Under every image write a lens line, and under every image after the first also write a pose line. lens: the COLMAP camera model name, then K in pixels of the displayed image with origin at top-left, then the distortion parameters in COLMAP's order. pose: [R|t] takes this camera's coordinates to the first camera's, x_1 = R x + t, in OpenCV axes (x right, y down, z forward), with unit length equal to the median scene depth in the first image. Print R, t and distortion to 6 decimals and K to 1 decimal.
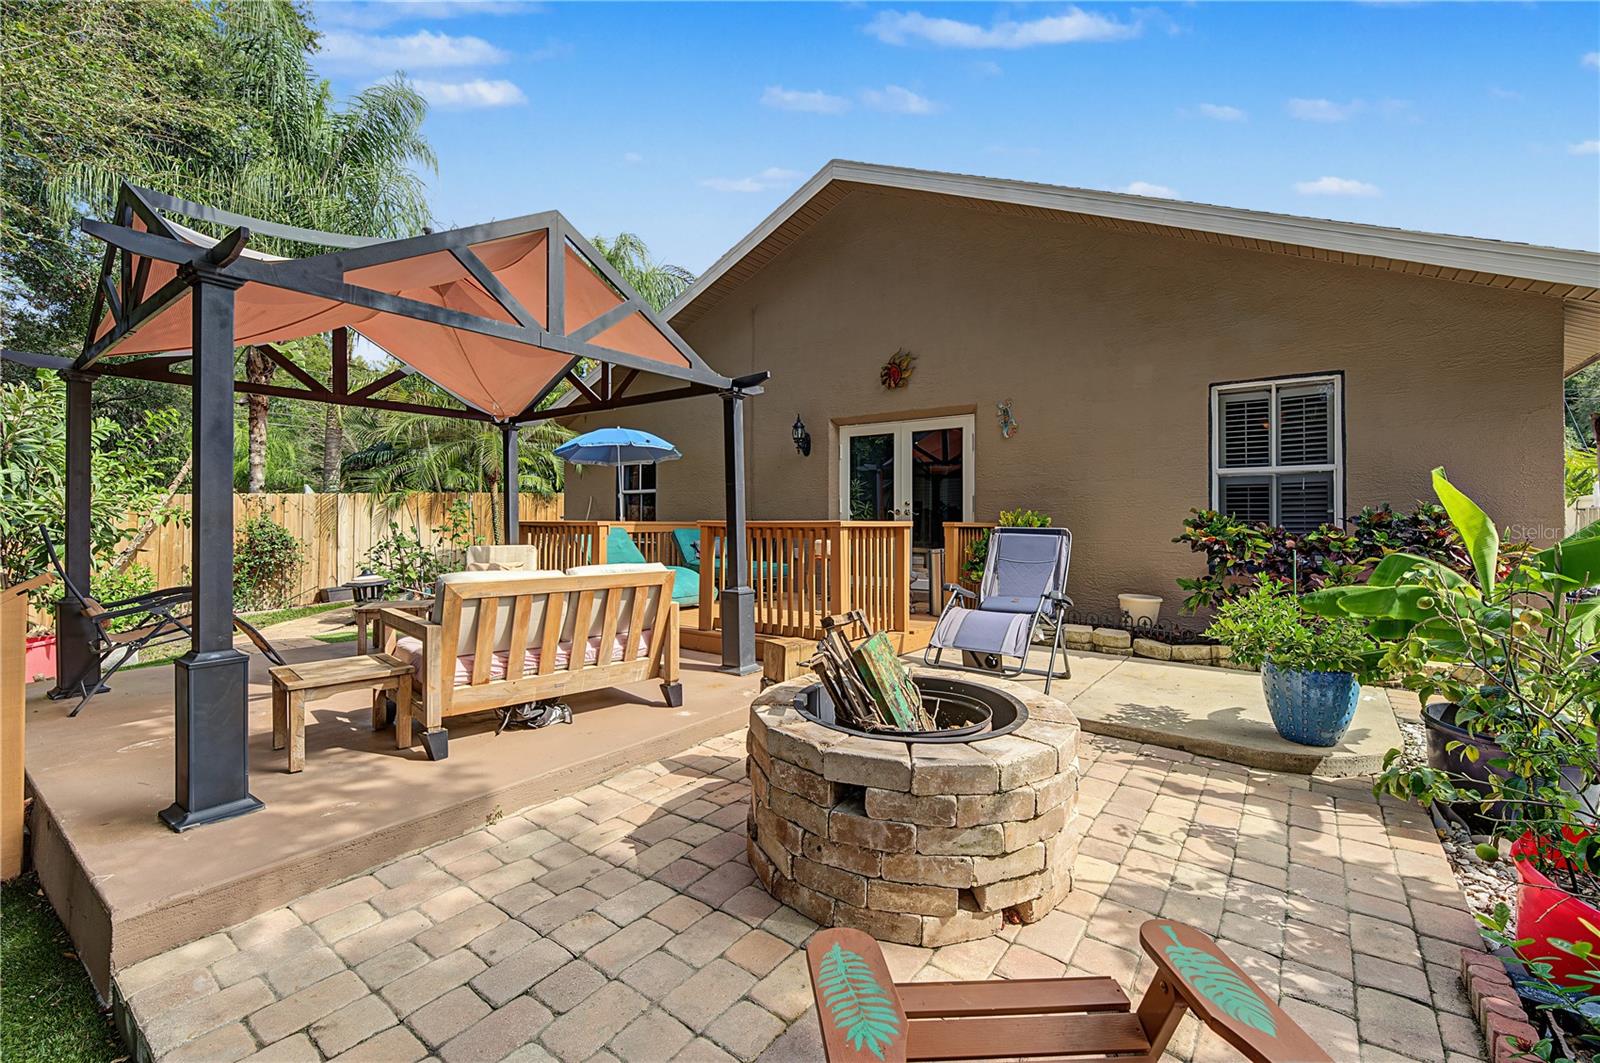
lens RADIAL K [[686.5, 0, 801.3], [0, 686.5, 522.3], [0, 0, 1]] dist [-0.000136, 0.000101]
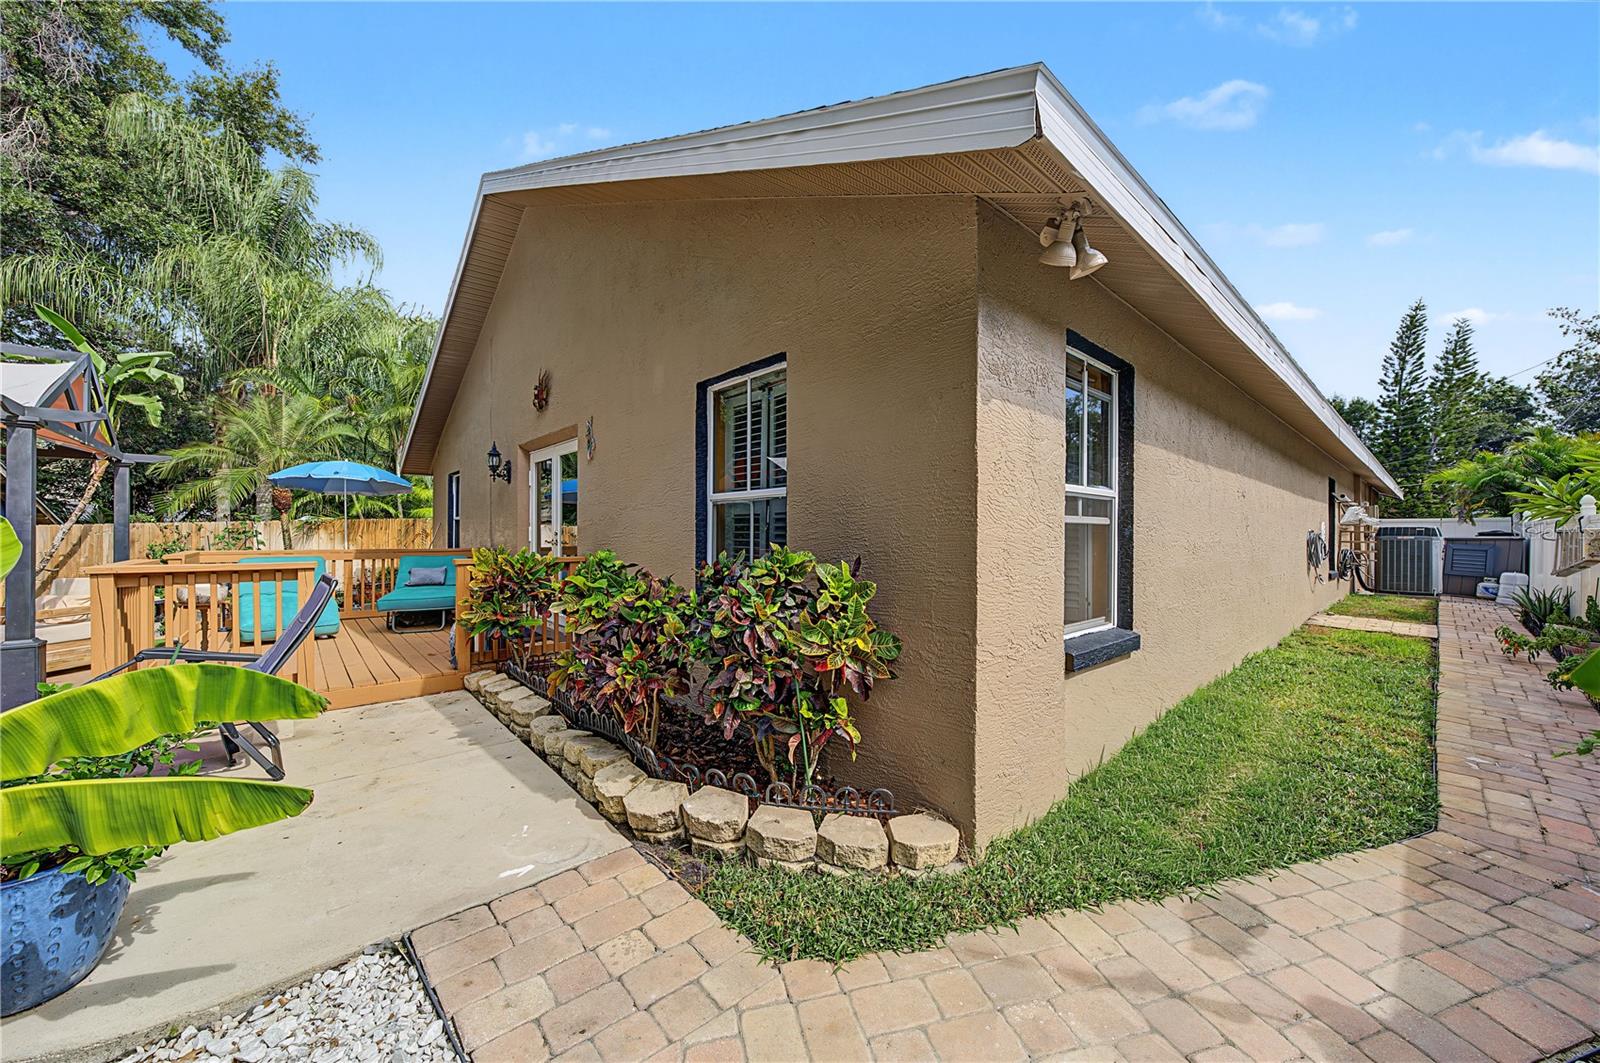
lens RADIAL K [[577.0, 0, 803.1], [0, 577.0, 533.0], [0, 0, 1]] dist [-0.000312, 0.000016]
pose [[0.976964, -0.001603, -0.213400, 0.656336], [0.001739, 0.999998, 0.000447, -0.027530], [0.213399, -0.000808, 0.976965, 0.306566]]
